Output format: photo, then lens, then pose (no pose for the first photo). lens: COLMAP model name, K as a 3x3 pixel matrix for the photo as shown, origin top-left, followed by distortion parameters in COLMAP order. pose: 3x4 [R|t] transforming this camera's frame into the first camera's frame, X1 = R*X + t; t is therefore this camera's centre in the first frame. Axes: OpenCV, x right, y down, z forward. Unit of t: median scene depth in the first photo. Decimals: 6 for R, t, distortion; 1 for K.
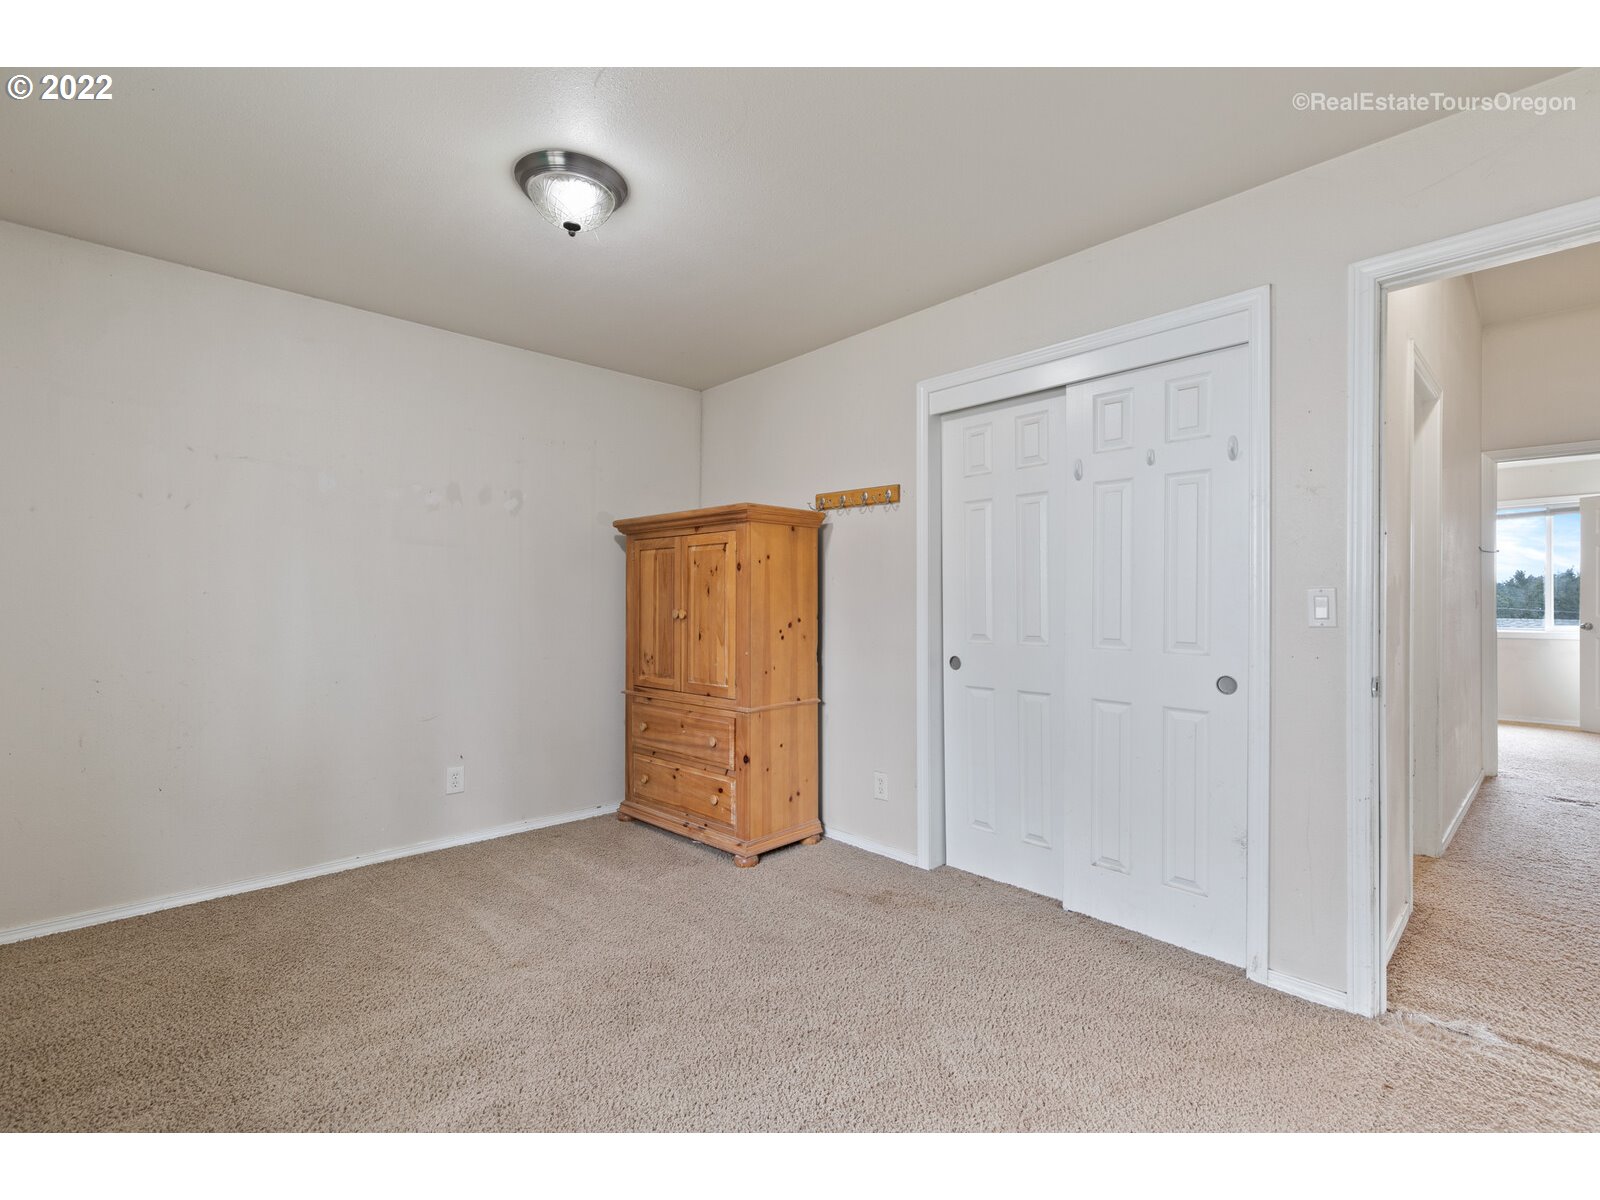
lens RADIAL K [[719.2, 0, 800.0], [0, 719.2, 600.0], [0, 0, 1]] dist [-0.000305, -0.000106]
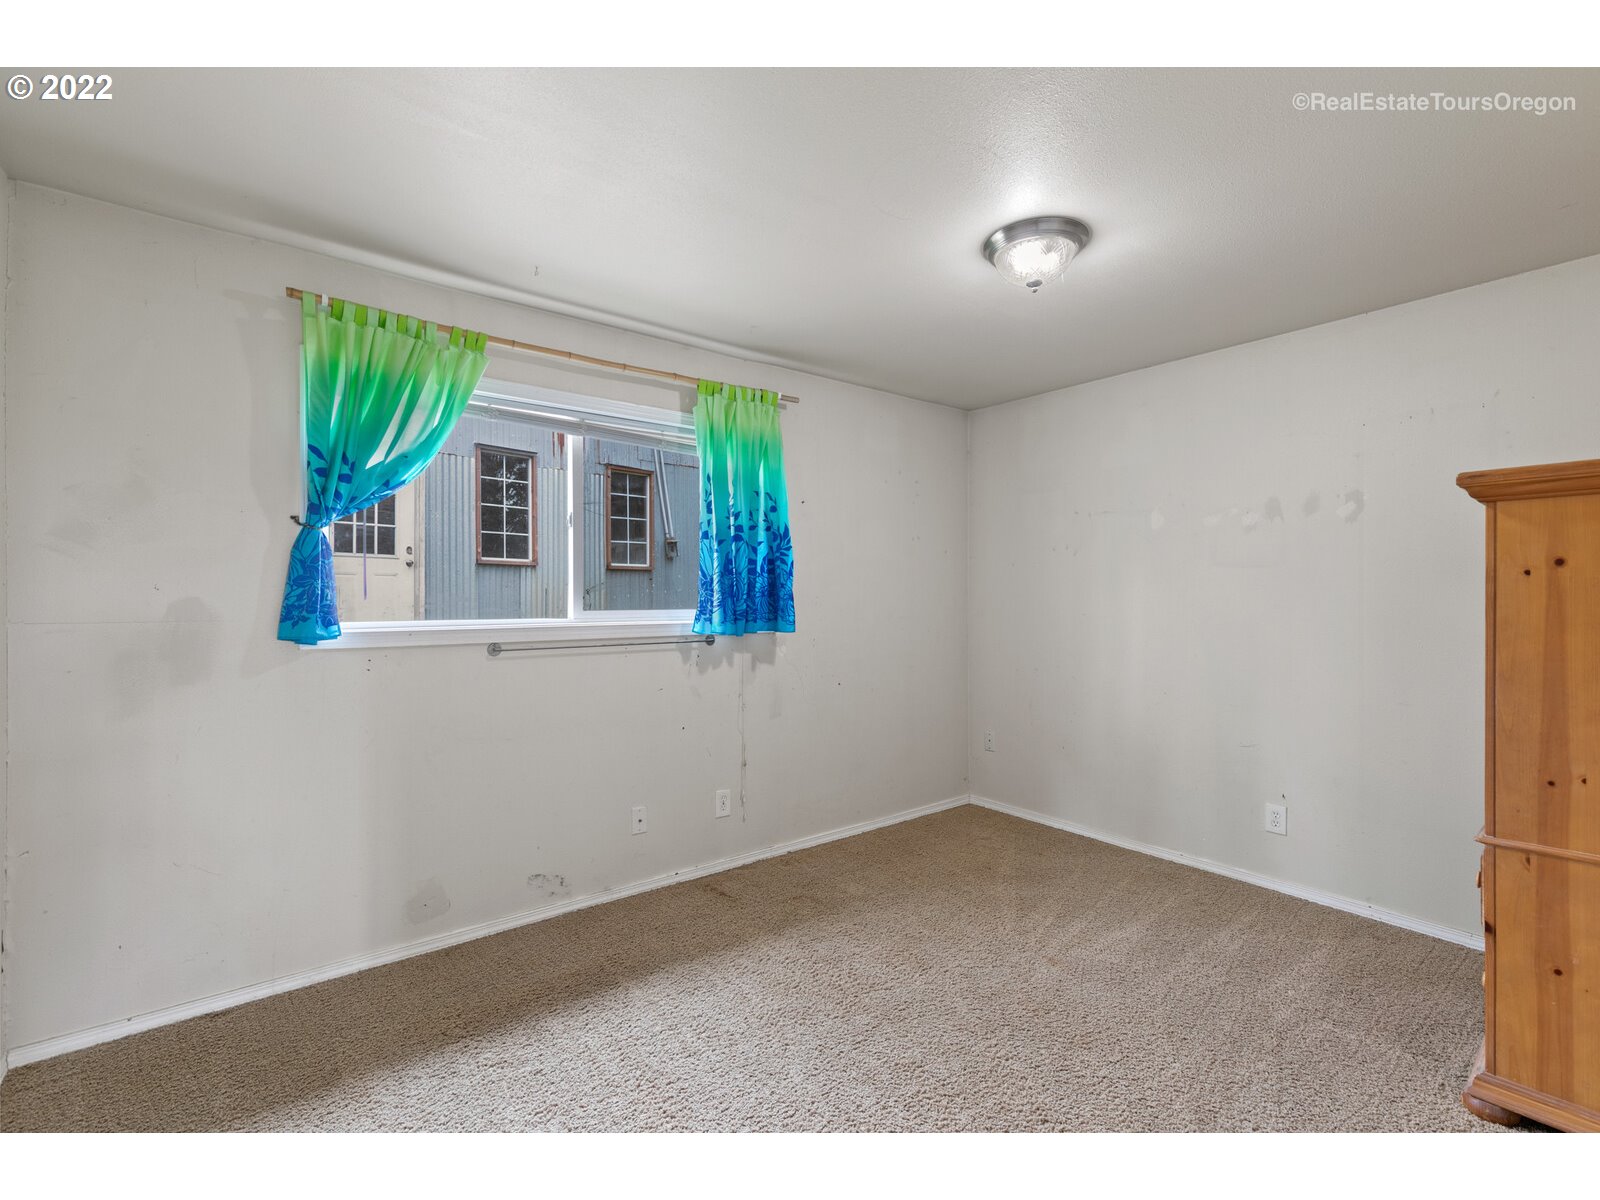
lens RADIAL K [[719.2, 0, 800.0], [0, 719.2, 600.0], [0, 0, 1]] dist [-0.000305, -0.000106]
pose [[-0.098473, -0.000210, -0.995140, 0.528656], [-0.001580, 0.999999, -0.000055, -0.031989], [0.995138, 0.001567, -0.098474, 0.510028]]
